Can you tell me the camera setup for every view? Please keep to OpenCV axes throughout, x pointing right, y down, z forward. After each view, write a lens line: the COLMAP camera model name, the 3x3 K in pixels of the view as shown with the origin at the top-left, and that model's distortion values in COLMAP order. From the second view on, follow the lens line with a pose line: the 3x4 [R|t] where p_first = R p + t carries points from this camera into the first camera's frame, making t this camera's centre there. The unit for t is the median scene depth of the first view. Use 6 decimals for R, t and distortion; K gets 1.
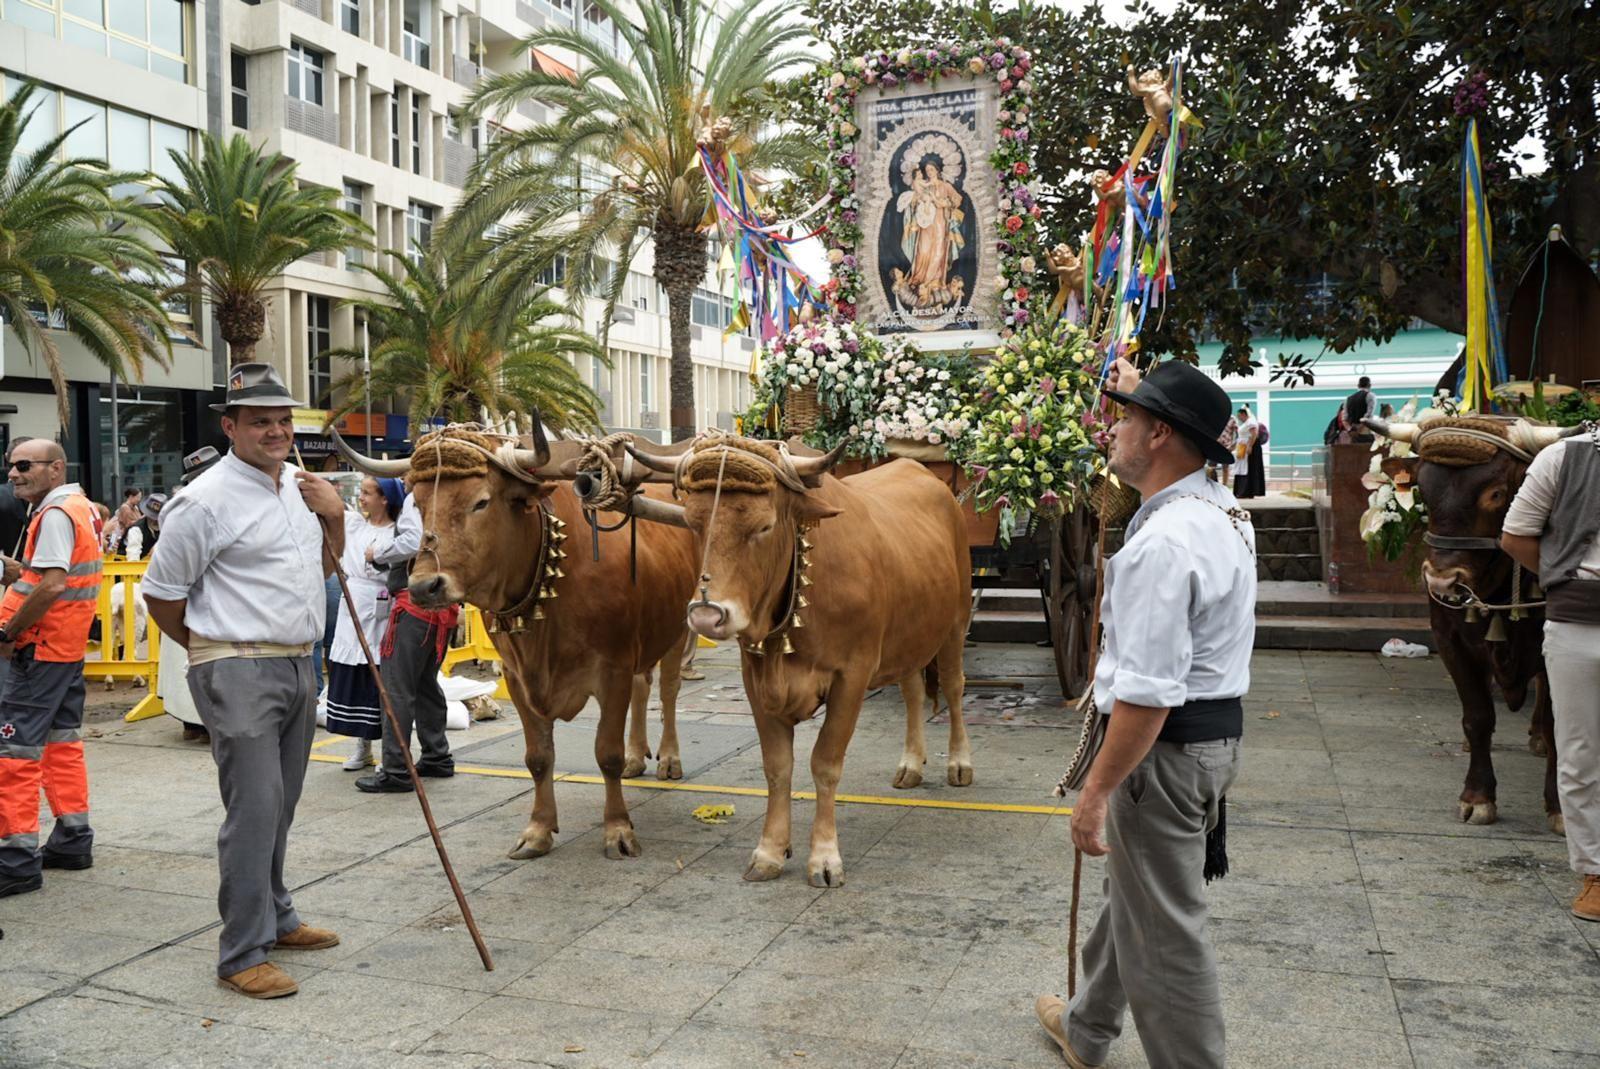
lens RADIAL K [[1296.3, 0, 800.0], [0, 1296.3, 534.5], [0, 0, 1]] dist [-0.019977, -0.003731]
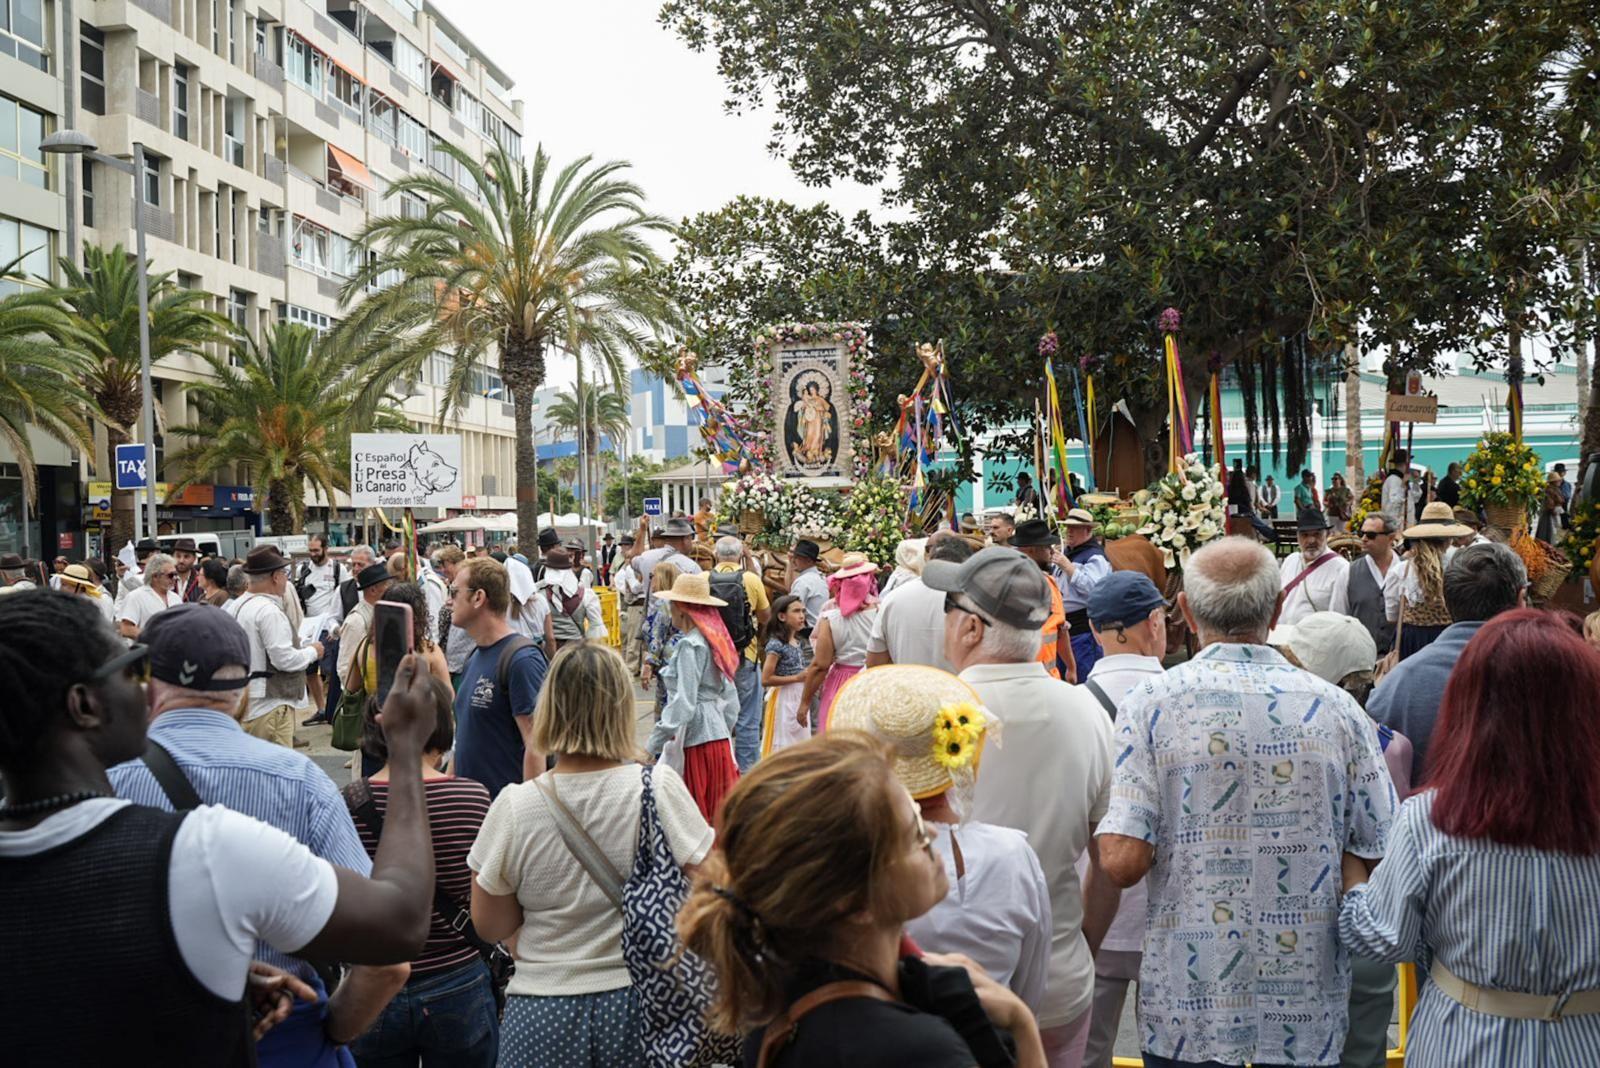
lens RADIAL K [[1296.3, 0, 800.0], [0, 1296.3, 534.0], [0, 0, 1]] dist [-0.019977, -0.003731]
pose [[0.978650, -0.007417, 0.205399, -0.298822], [0.016042, 0.999057, -0.040358, -0.000841], [-0.204906, 0.042791, 0.977846, -0.802672]]
